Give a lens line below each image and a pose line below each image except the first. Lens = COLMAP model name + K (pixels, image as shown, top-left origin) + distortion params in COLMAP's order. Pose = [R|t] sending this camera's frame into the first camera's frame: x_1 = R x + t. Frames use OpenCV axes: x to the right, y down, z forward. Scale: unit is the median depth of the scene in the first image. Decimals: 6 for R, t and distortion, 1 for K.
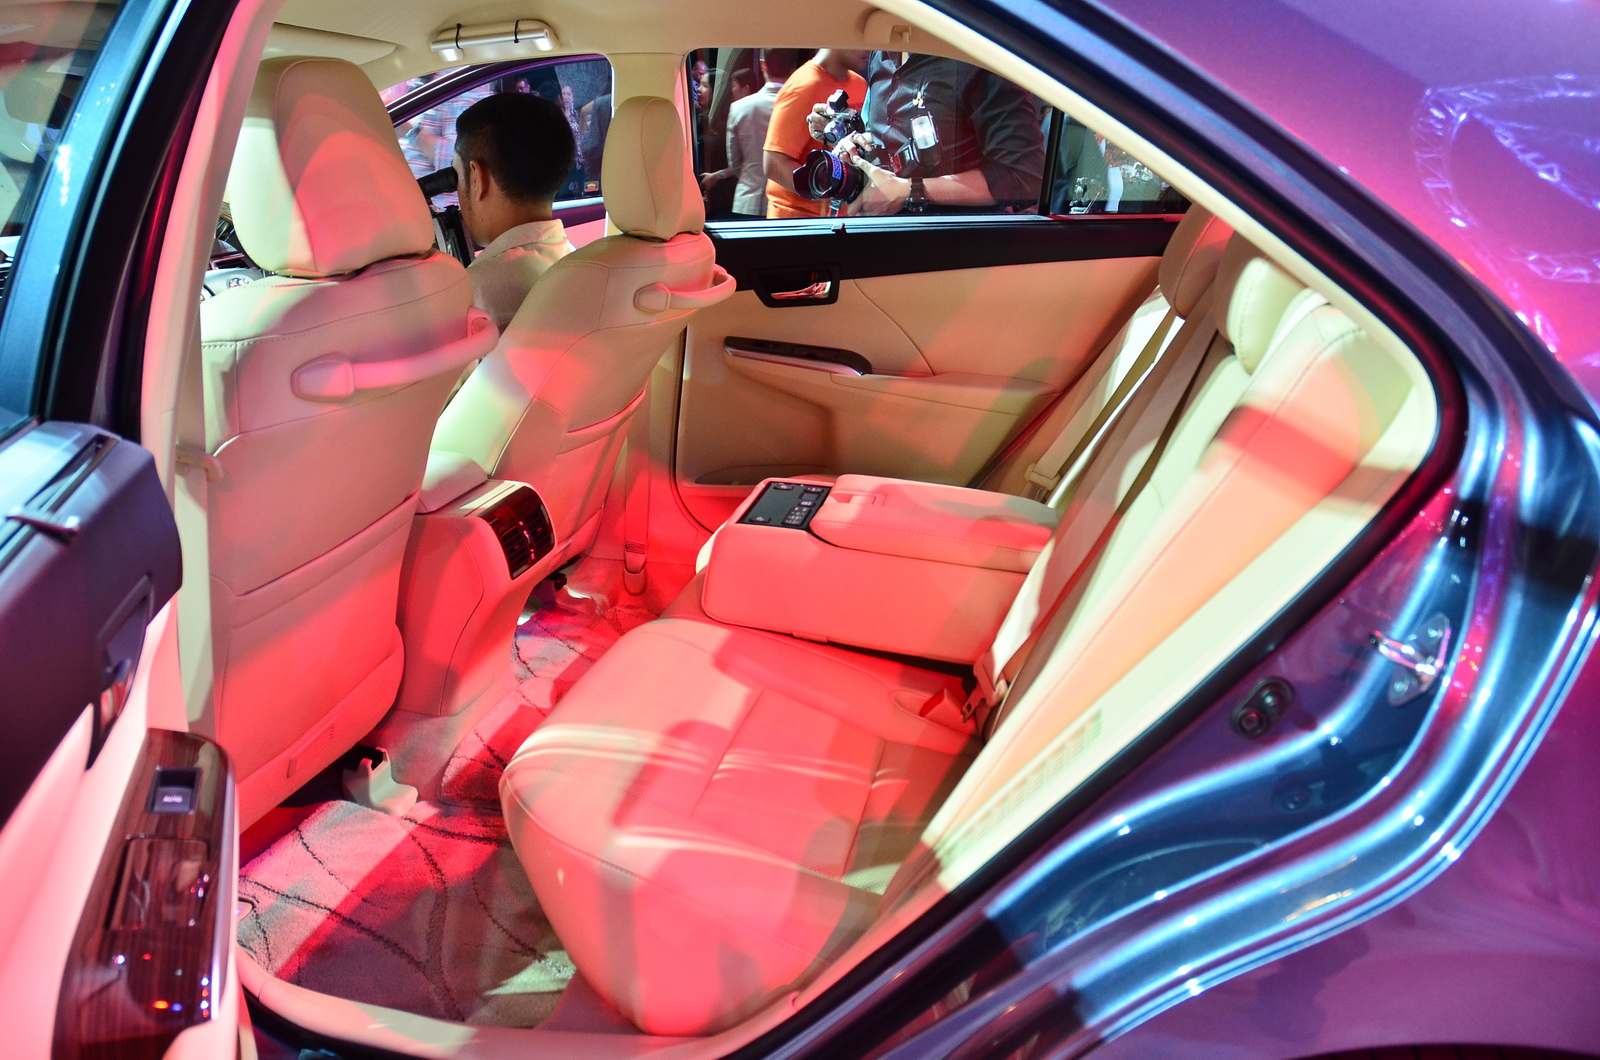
lens RADIAL K [[1178.0, 0, 800.0], [0, 1178.0, 530.0], [0, 0, 1]] dist [-0.153700, 0.112244]
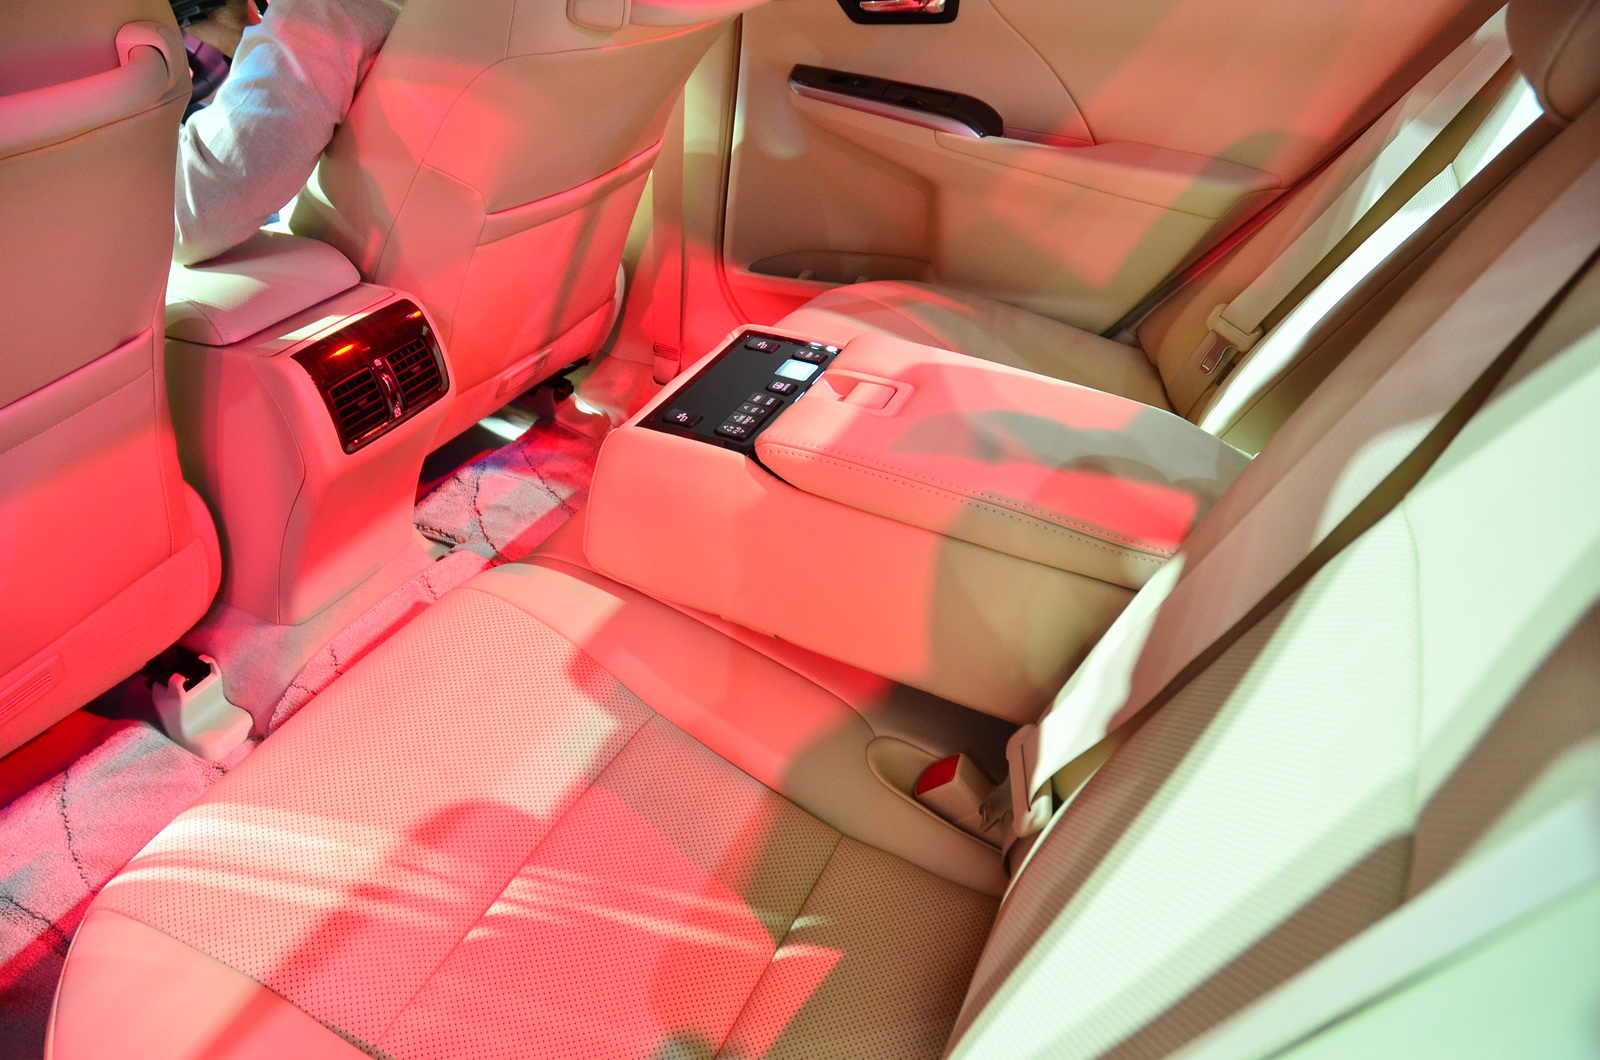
lens RADIAL K [[1178.0, 0, 800.0], [0, 1178.0, 530.0], [0, 0, 1]] dist [-0.153700, 0.112244]
pose [[0.980198, 0.115211, -0.161052, 0.108341], [-0.073915, 0.967410, 0.242186, -0.088880], [0.183706, -0.225486, 0.956770, 0.401191]]
